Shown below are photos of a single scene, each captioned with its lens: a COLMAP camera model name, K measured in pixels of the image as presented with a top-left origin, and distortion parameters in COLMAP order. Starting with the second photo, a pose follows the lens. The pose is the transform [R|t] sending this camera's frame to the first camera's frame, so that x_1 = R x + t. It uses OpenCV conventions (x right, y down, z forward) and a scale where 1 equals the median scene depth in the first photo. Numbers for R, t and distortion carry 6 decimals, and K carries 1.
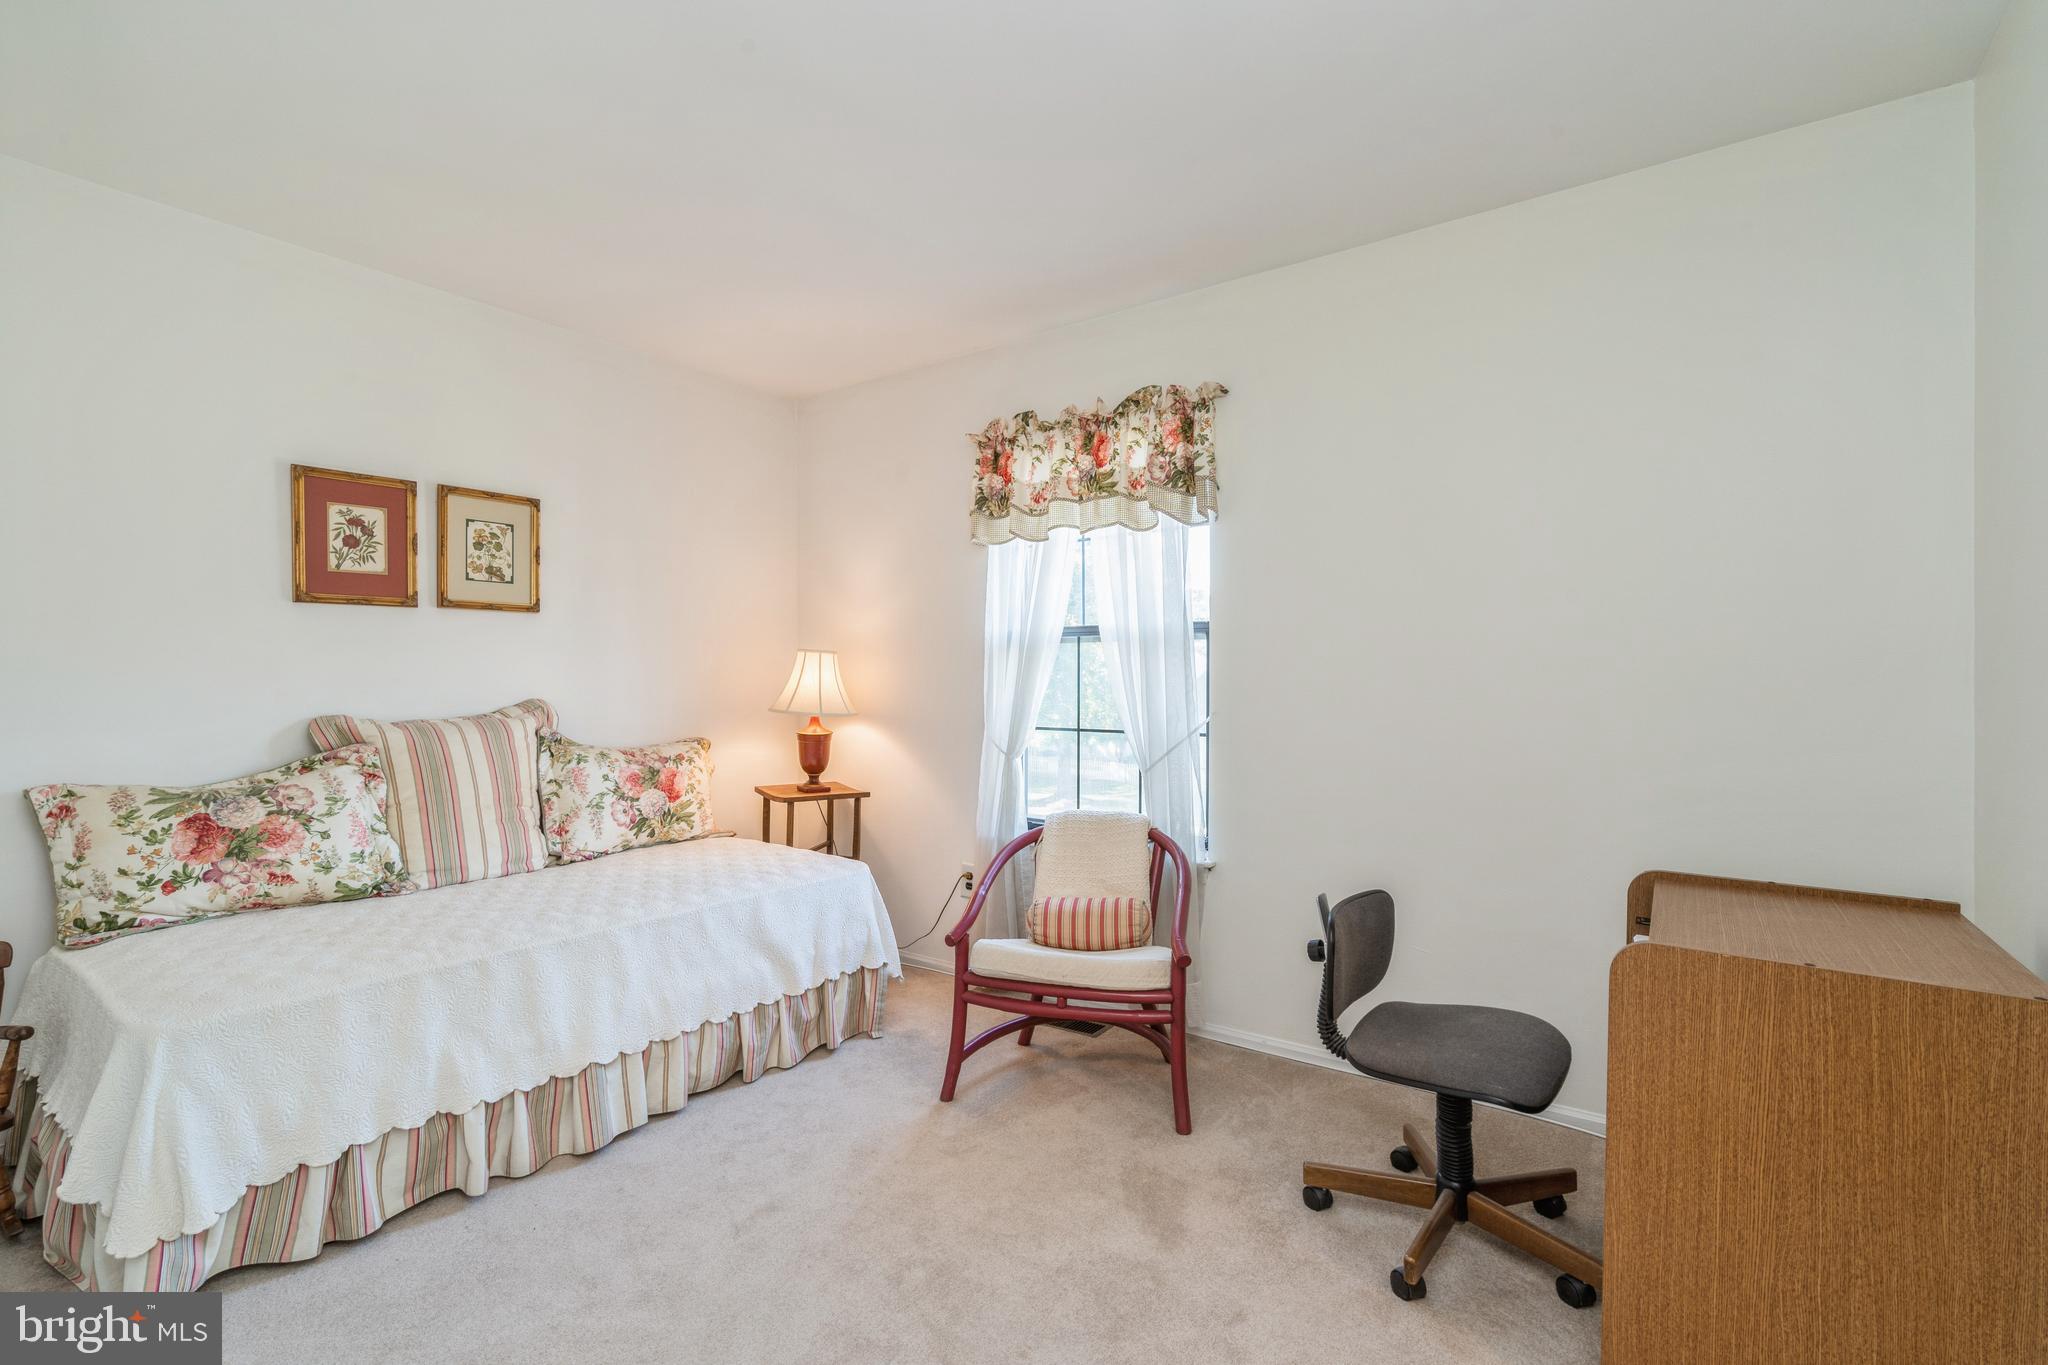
lens RADIAL K [[937.2, 0, 1019.2], [0, 937.2, 692.2], [0, 0, 1]] dist [-0.009111, 0.008012]
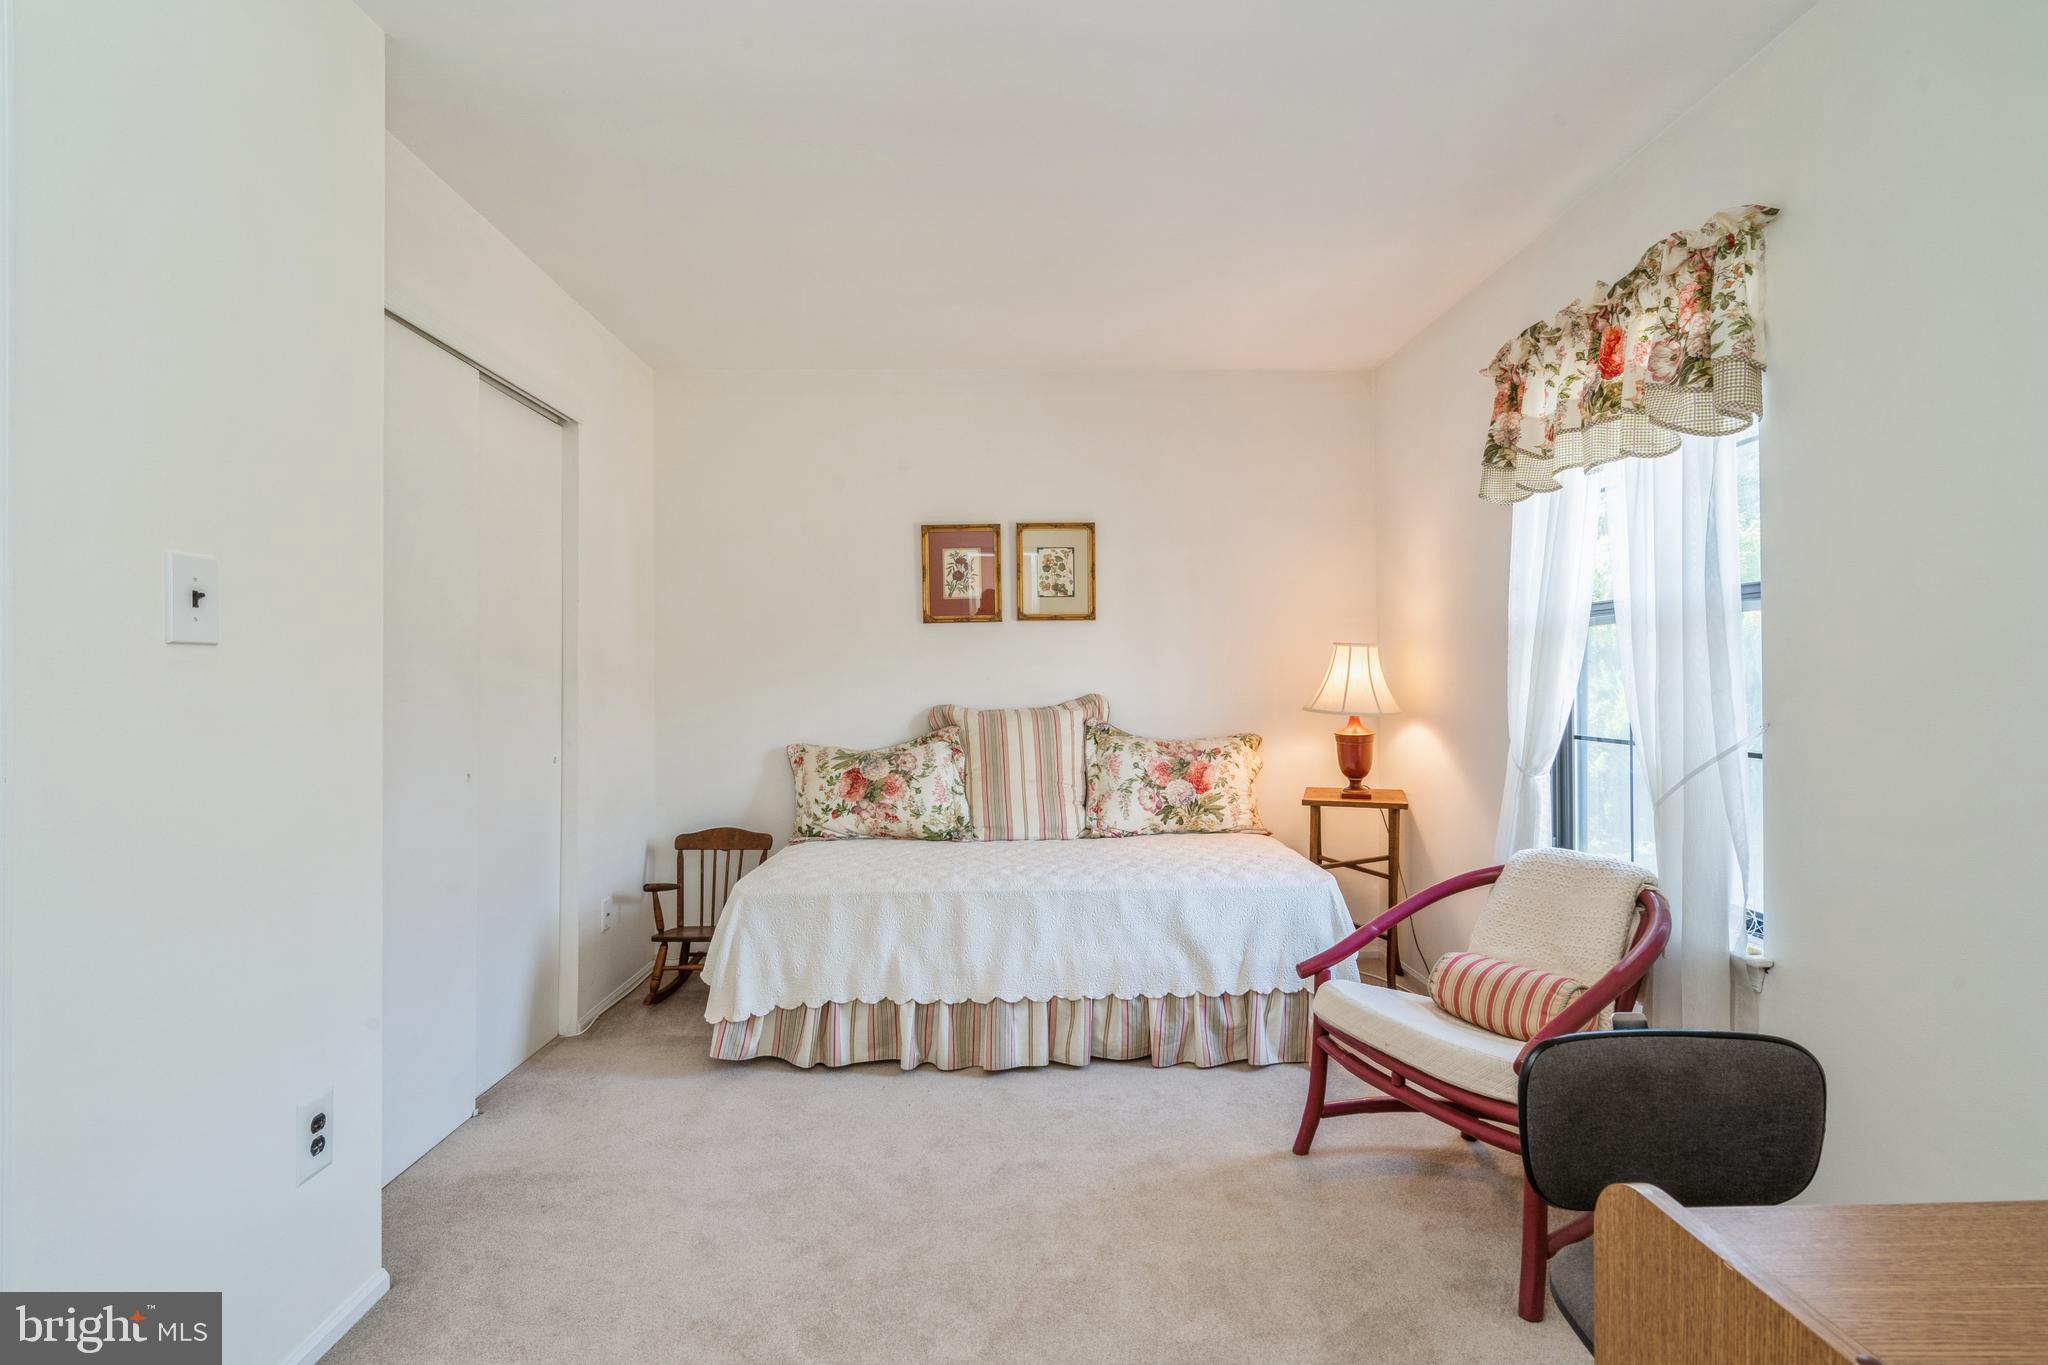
lens RADIAL K [[981.6, 0, 1027.3], [0, 981.6, 687.7], [0, 0, 1]] dist [0.015165, -0.000119]
pose [[0.614715, 0.003071, -0.788743, 0.464713], [-0.003727, 0.999993, 0.000988, -0.001790], [0.788741, 0.002333, 0.614722, 0.212069]]
